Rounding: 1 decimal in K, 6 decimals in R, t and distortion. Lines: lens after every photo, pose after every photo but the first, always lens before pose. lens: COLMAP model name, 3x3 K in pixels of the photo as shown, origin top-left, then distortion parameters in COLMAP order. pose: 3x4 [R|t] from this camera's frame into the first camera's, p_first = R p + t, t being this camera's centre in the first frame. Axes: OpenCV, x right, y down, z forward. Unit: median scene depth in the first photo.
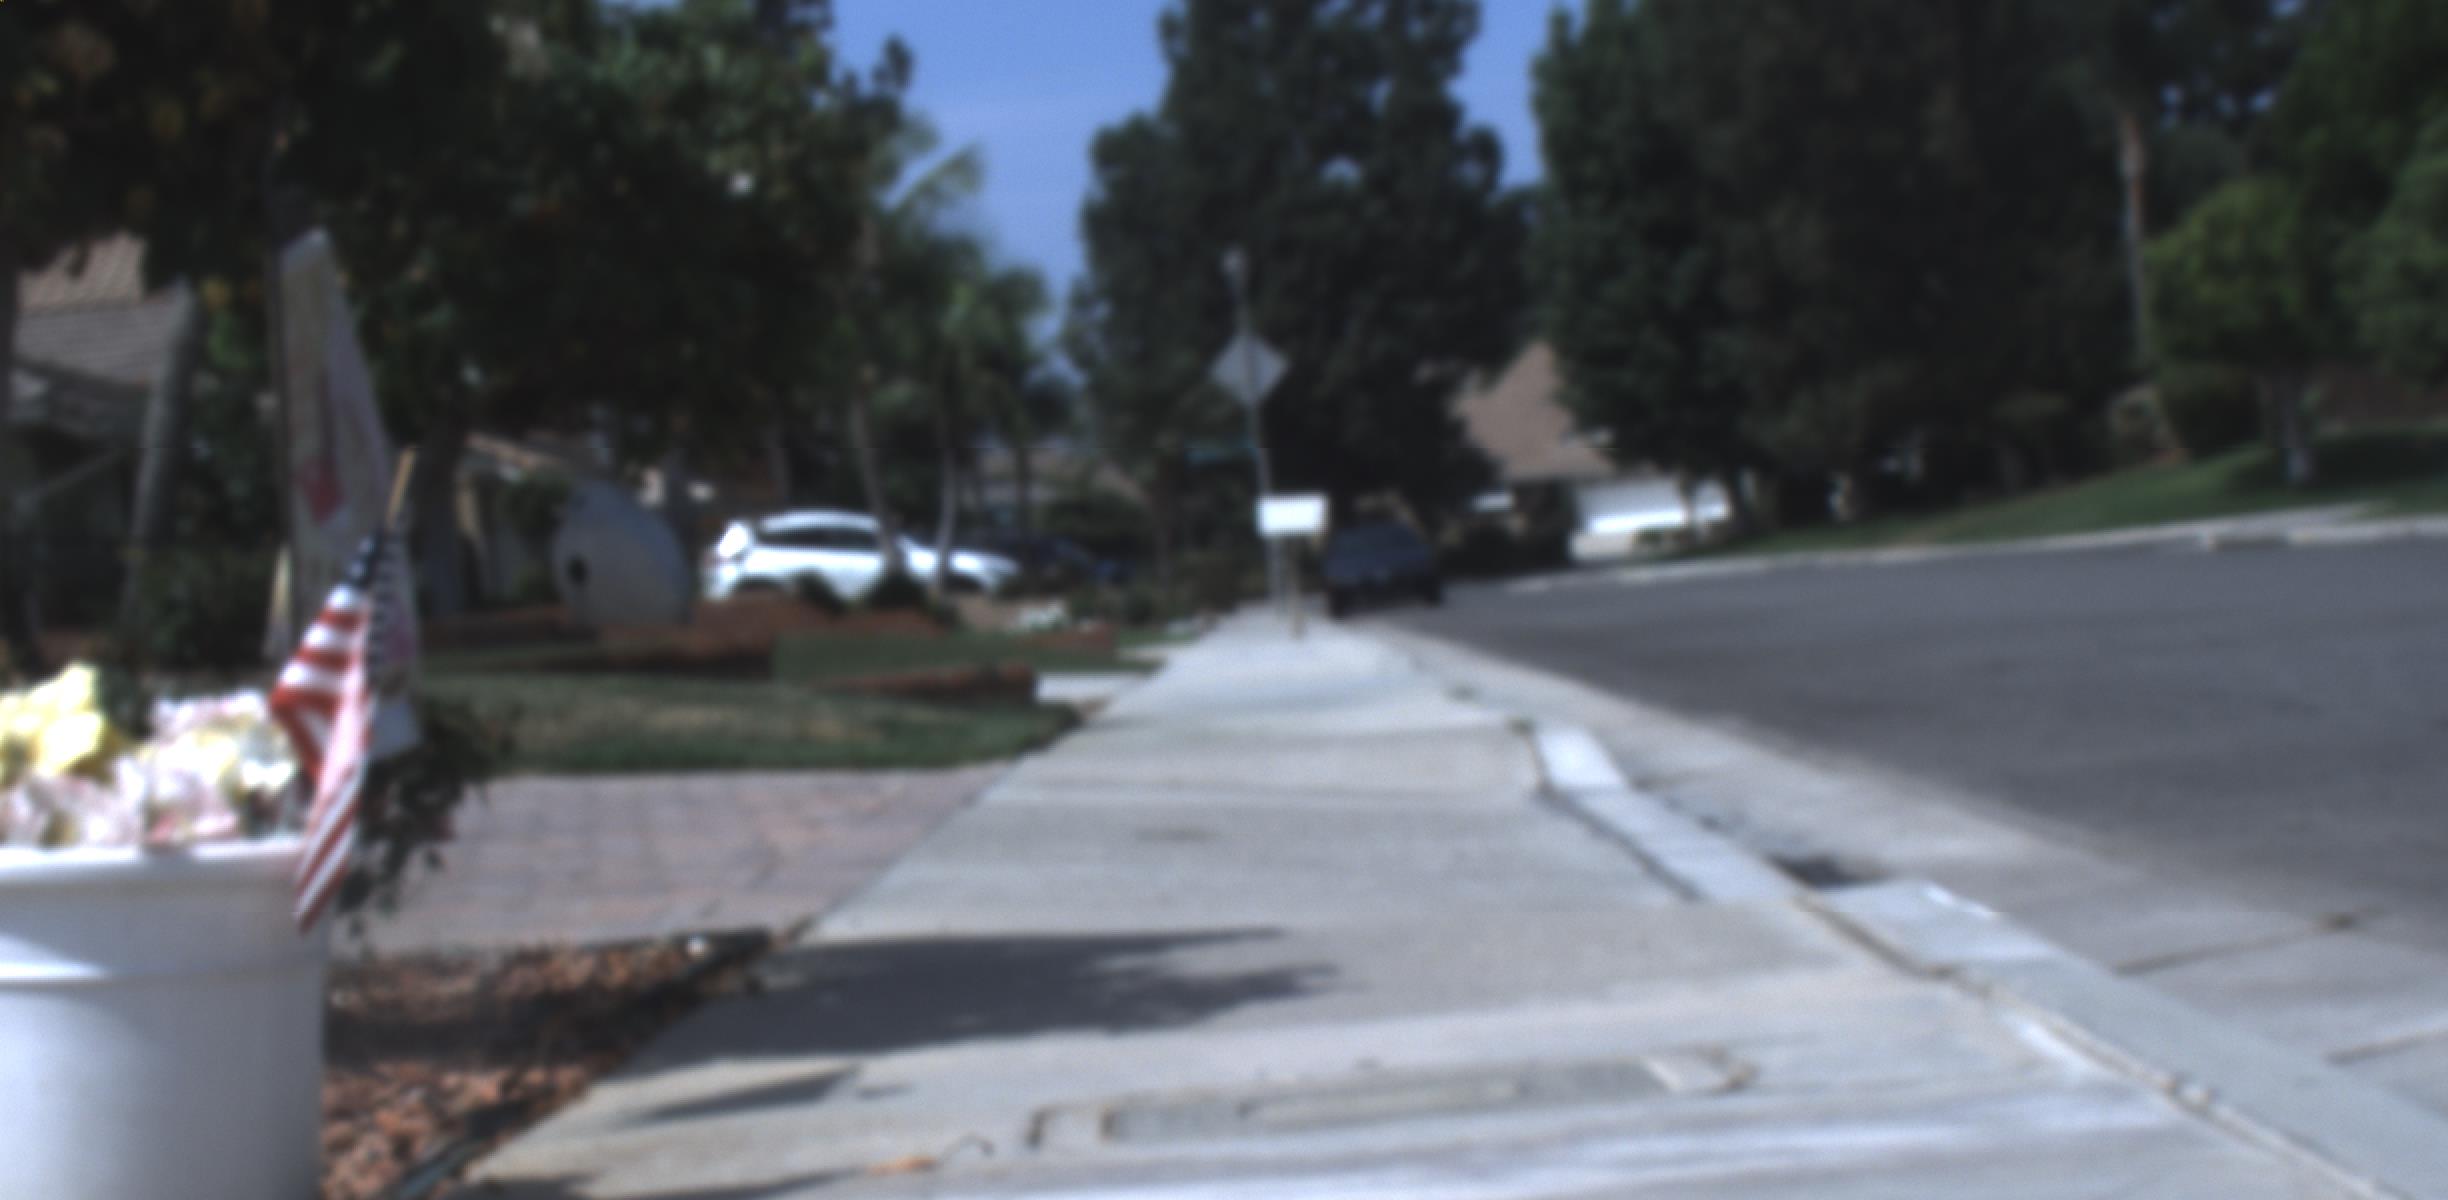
lens RADIAL K [[6062.6, 0, 1300.3], [0, 6062.6, 544.2], [0, 0, 1]] dist [0.114571, 0.000000]
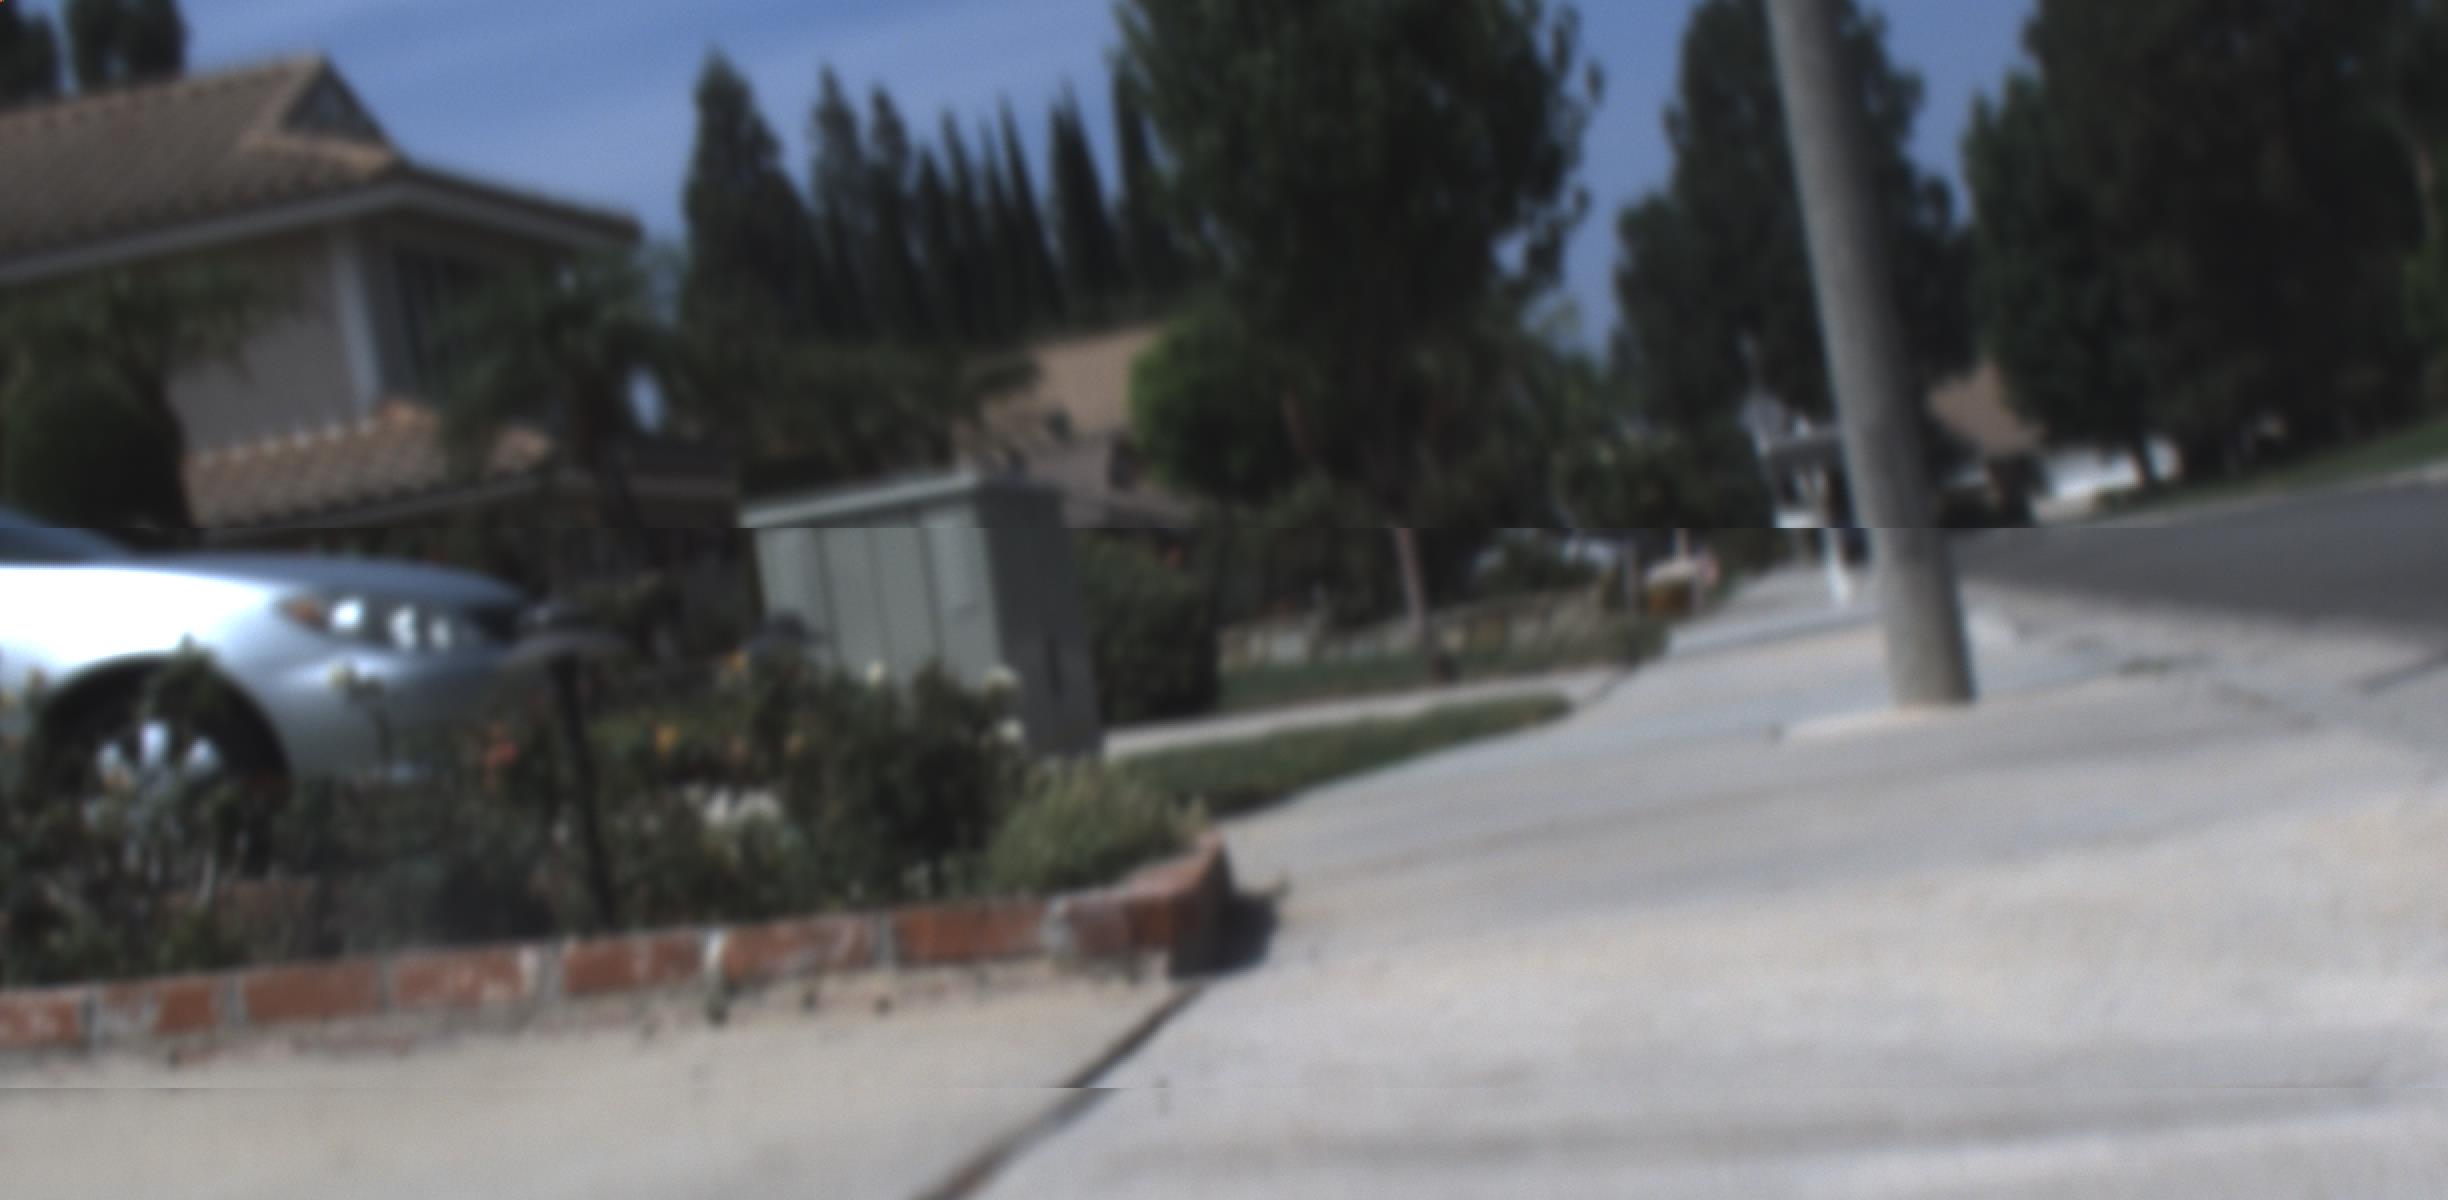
lens RADIAL K [[6062.6, 0, 1300.8], [0, 6062.6, 634.6], [0, 0, 1]] dist [0.114571, 0.000000]
pose [[0.992528, -0.085573, -0.086981, 0.002462], [0.086846, 0.996161, 0.010961, -0.001586], [0.085709, -0.018433, 0.996150, -0.306494]]
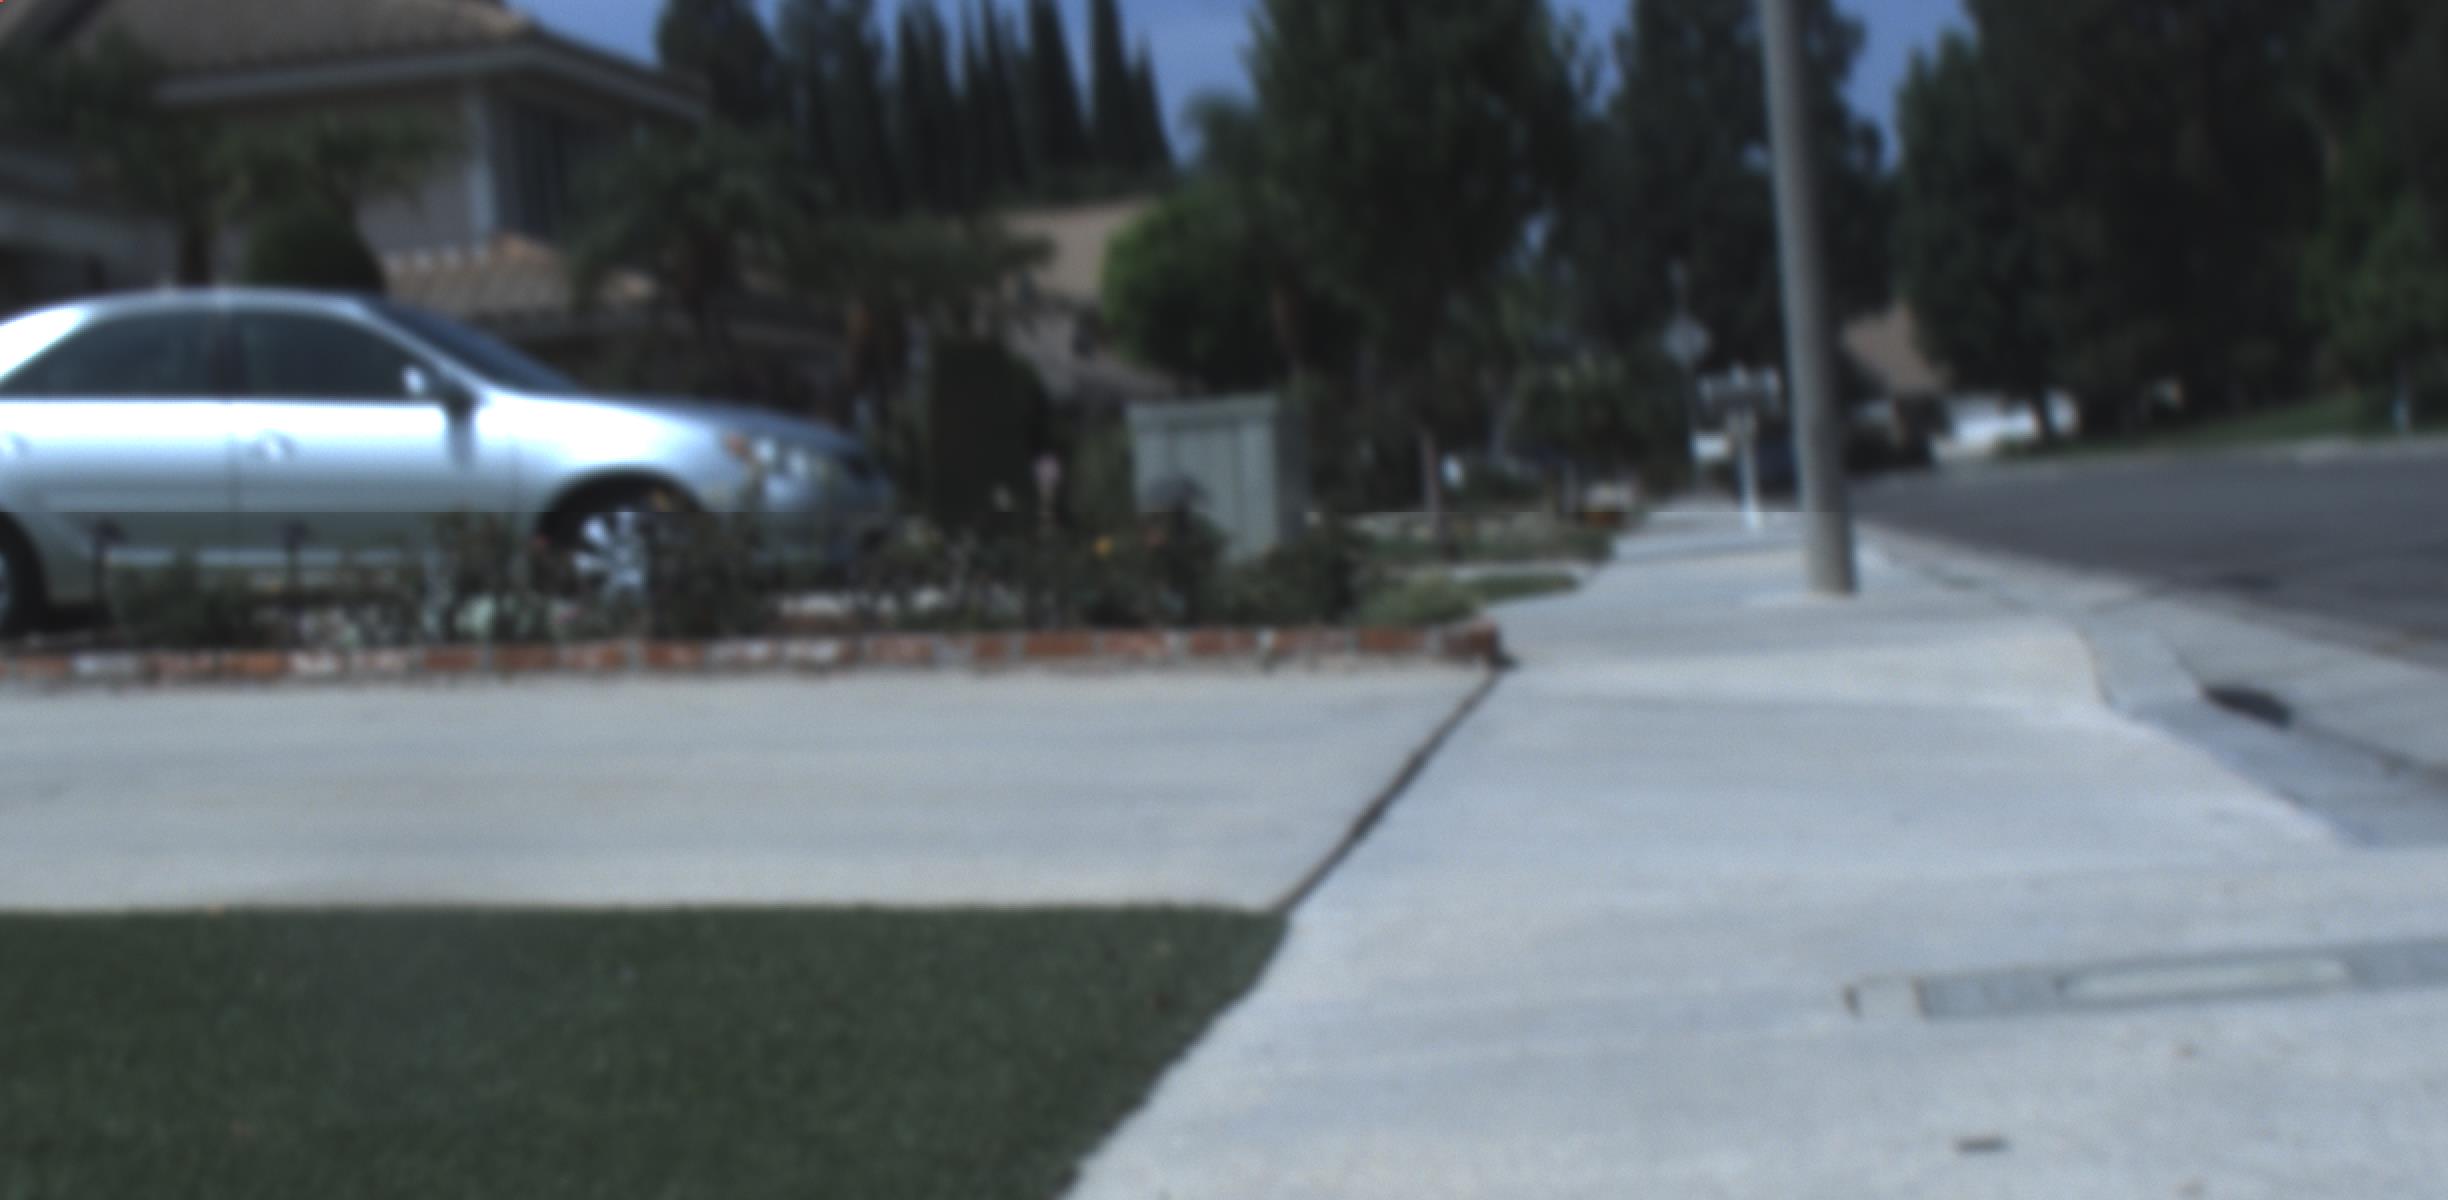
lens RADIAL K [[6062.6, 0, 1286.0], [0, 6062.6, 672.1], [0, 0, 1]] dist [0.114571, 0.000000]
pose [[0.997378, 0.004966, -0.072196, 0.001271], [-0.002212, 0.999269, 0.038173, -0.002397], [0.072333, -0.037913, 0.996660, -0.363525]]
